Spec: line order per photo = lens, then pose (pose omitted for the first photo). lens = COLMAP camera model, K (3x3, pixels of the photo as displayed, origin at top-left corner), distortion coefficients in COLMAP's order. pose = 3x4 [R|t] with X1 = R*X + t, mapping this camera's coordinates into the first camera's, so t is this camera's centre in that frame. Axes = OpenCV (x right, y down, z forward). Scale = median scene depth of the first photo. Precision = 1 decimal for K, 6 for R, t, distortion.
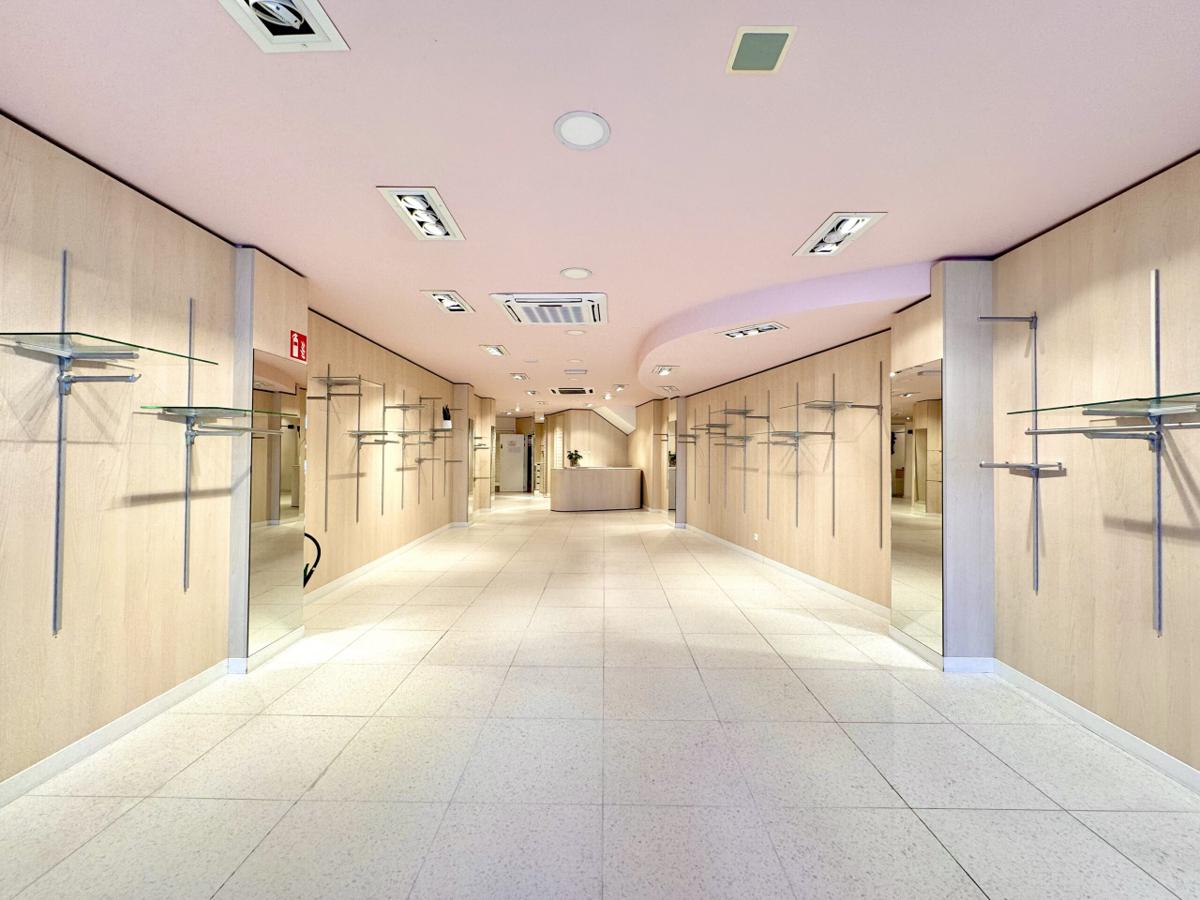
lens RADIAL K [[481.6, 0, 604.5], [0, 481.6, 444.2], [0, 0, 1]] dist [-0.000308, -0.000243]
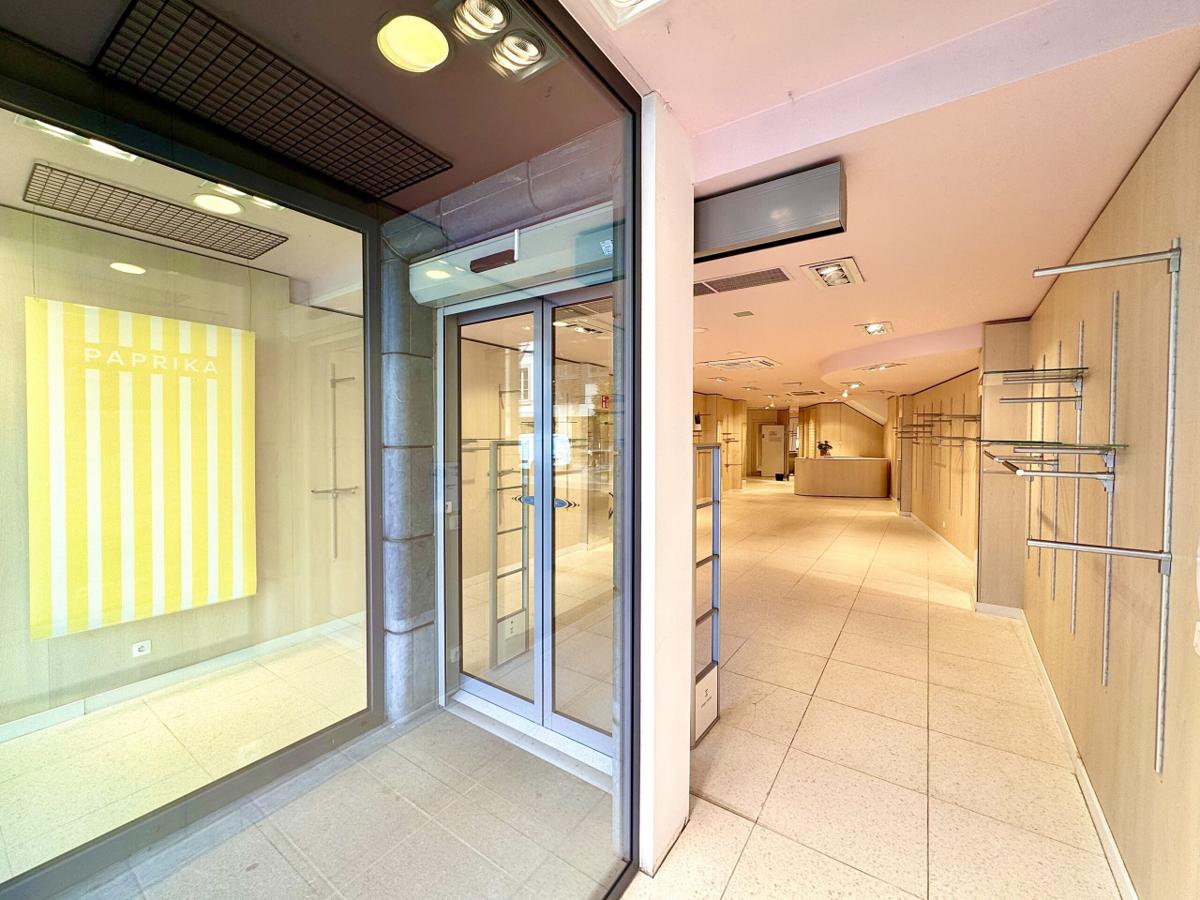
lens RADIAL K [[481.6, 0, 604.5], [0, 481.6, 444.2], [0, 0, 1]] dist [-0.000308, -0.000243]
pose [[0.833869, 0.005386, -0.551937, 0.156646], [0.014101, 0.999418, 0.031057, -0.026782], [0.551783, -0.033680, 0.833307, -0.227168]]
